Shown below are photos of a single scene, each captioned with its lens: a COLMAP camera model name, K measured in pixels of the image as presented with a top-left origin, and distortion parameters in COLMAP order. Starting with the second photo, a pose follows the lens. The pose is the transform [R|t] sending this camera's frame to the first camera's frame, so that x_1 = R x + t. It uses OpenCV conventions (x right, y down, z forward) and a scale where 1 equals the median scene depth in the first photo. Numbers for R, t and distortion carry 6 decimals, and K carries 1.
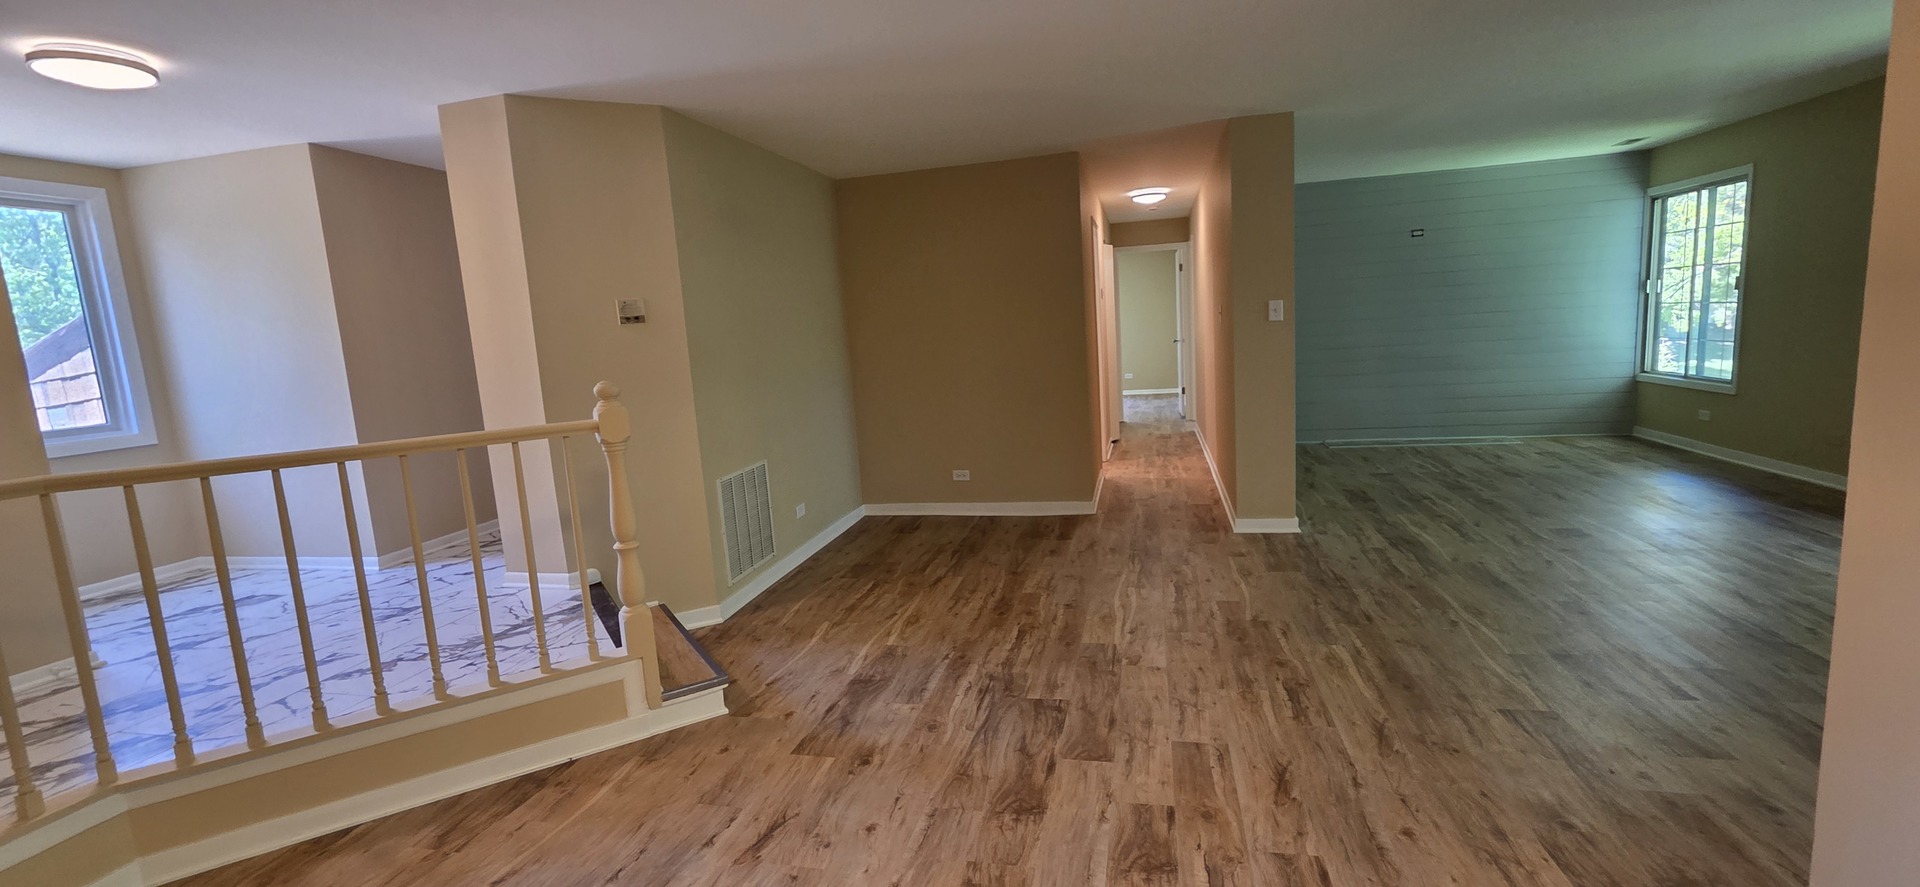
lens RADIAL K [[793.2, 0, 955.0], [0, 793.2, 438.5], [0, 0, 1]] dist [0.002191, 0.000065]
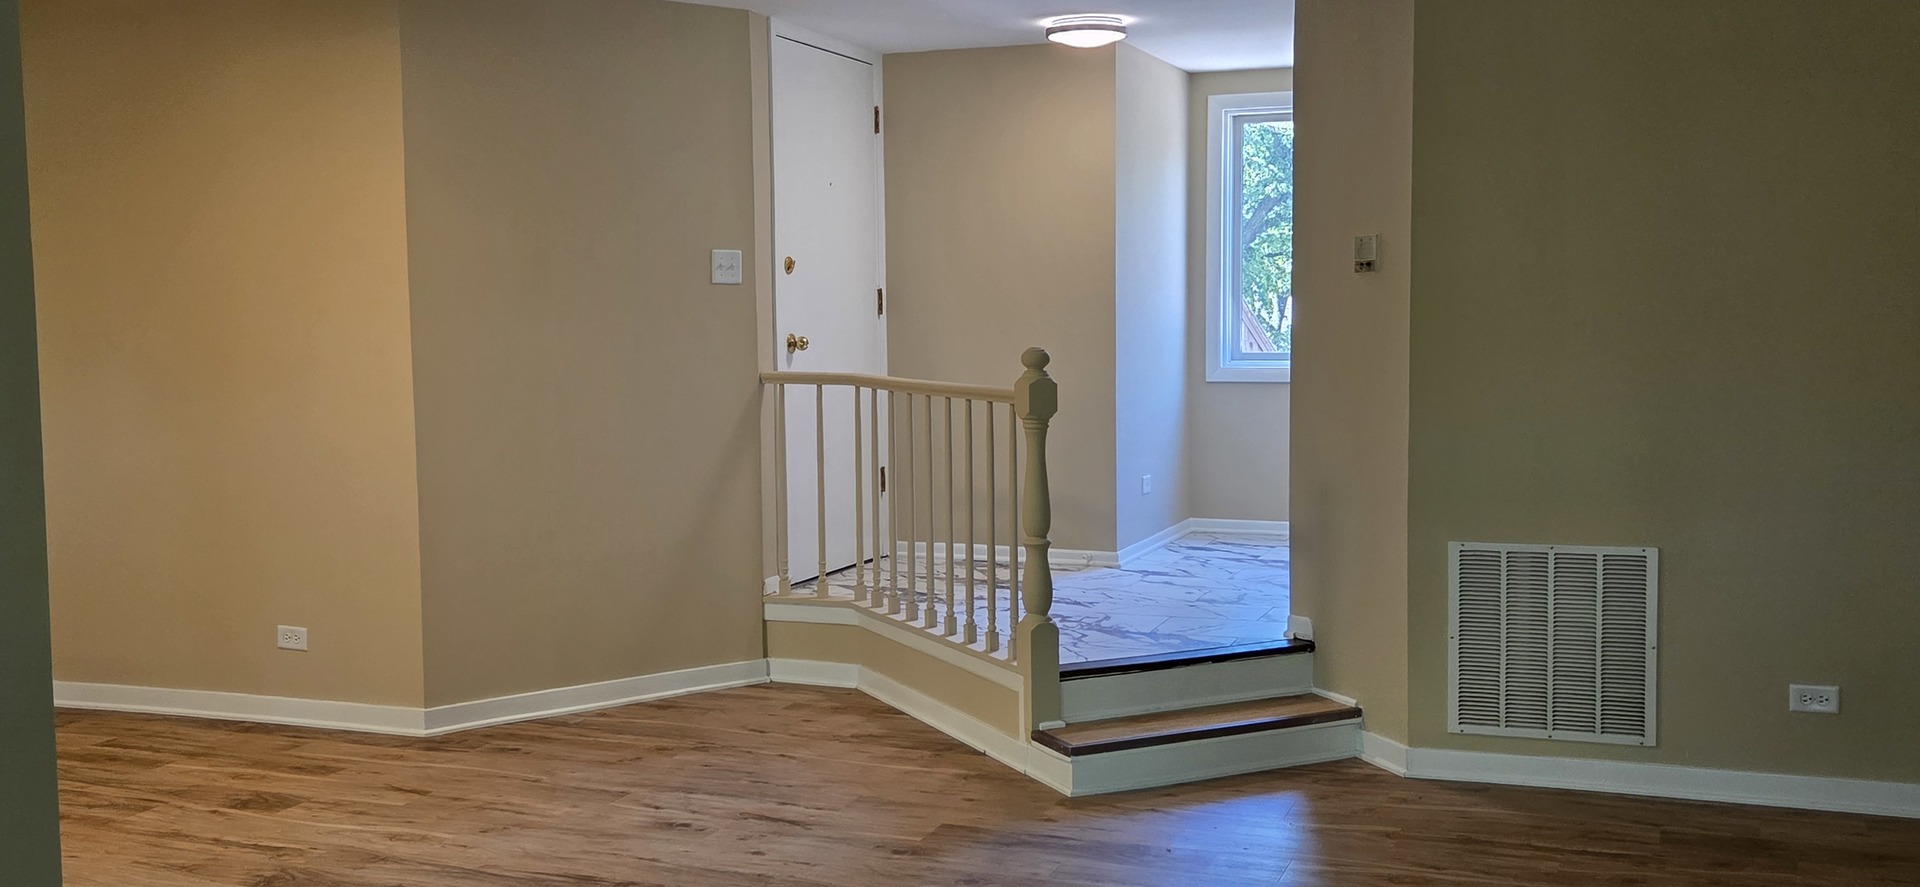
lens RADIAL K [[1801.6, 0, 960.0], [0, 1801.6, 443.5], [0, 0, 1]] dist [0.017137, 0.002960]
pose [[-0.124830, 0.138361, -0.982483, 1.471567], [-0.125235, 0.980112, 0.153939, -0.253317], [0.984243, 0.142258, -0.105020, 1.106730]]
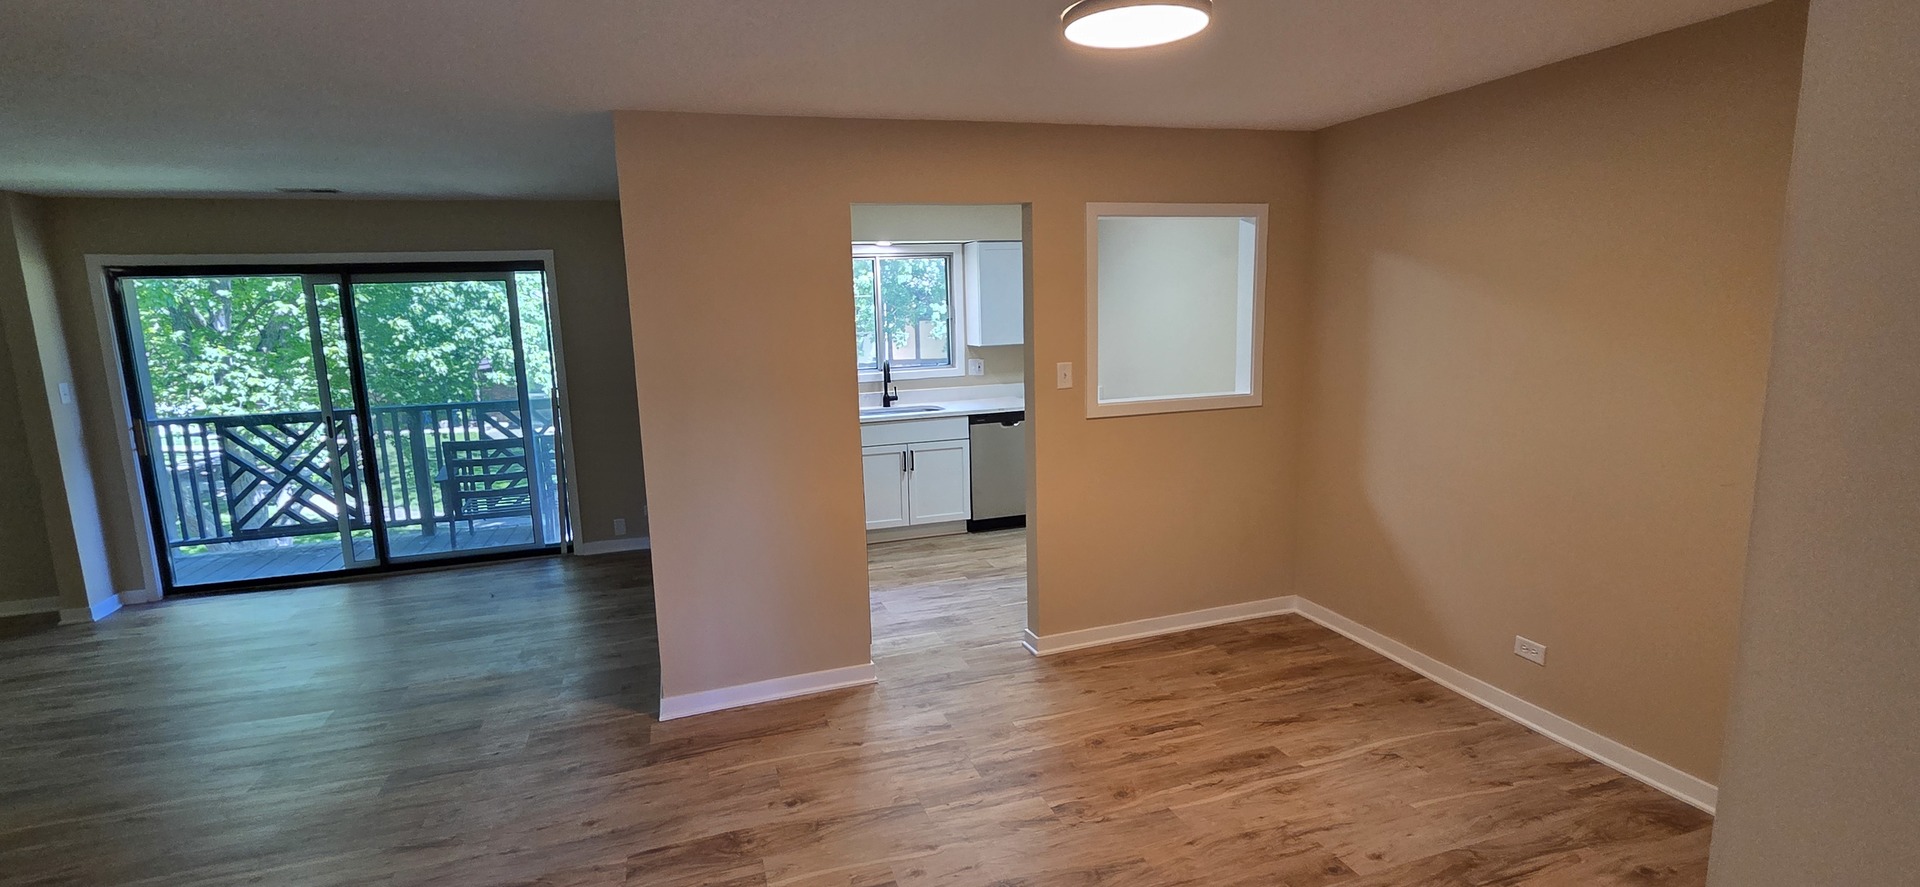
lens RADIAL K [[866.9, 0, 960.0], [0, 866.9, 443.5], [0, 0, 1]] dist [0.004586, -0.000068]
pose [[-0.518710, -0.060980, 0.852772, -0.676779], [0.182771, 0.966485, 0.180284, -0.181400], [-0.835185, 0.249377, -0.490180, 0.773635]]
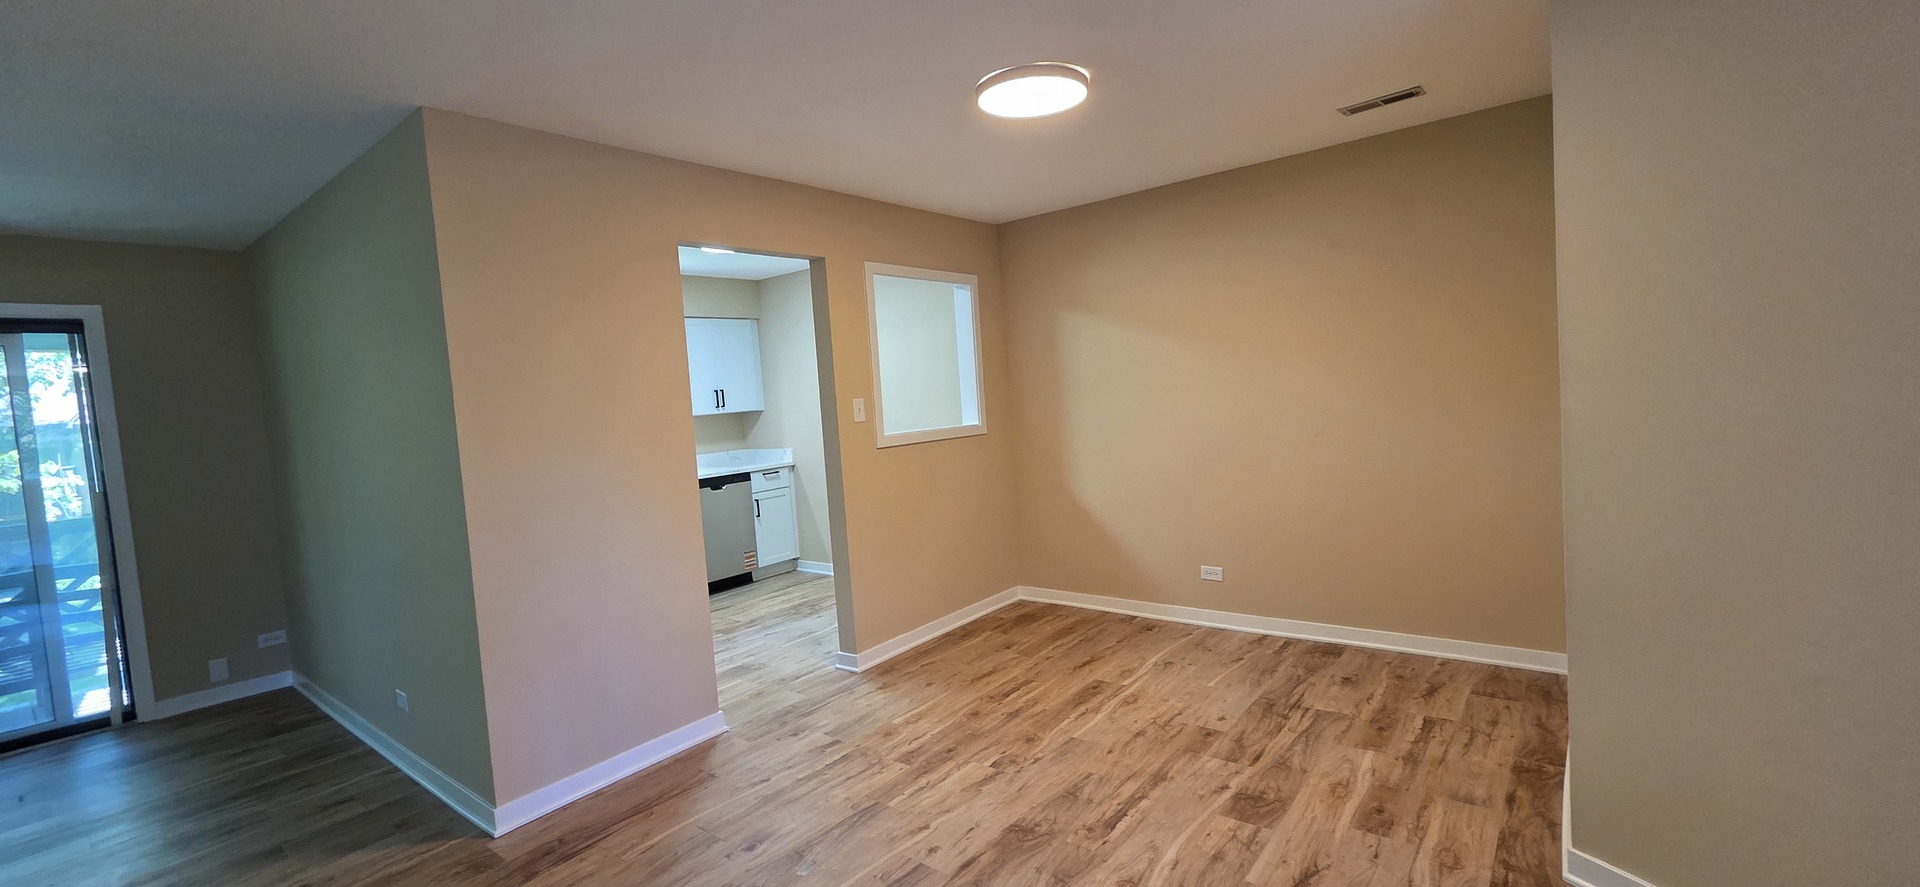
lens RADIAL K [[778.9, 0, 960.0], [0, 778.9, 443.5], [0, 0, 1]] dist [0.001492, 0.000109]
pose [[-0.896567, 0.095466, 0.432497, -0.324251], [0.183331, 0.968904, 0.166178, -0.146711], [-0.403184, 0.228280, -0.886189, 1.119854]]
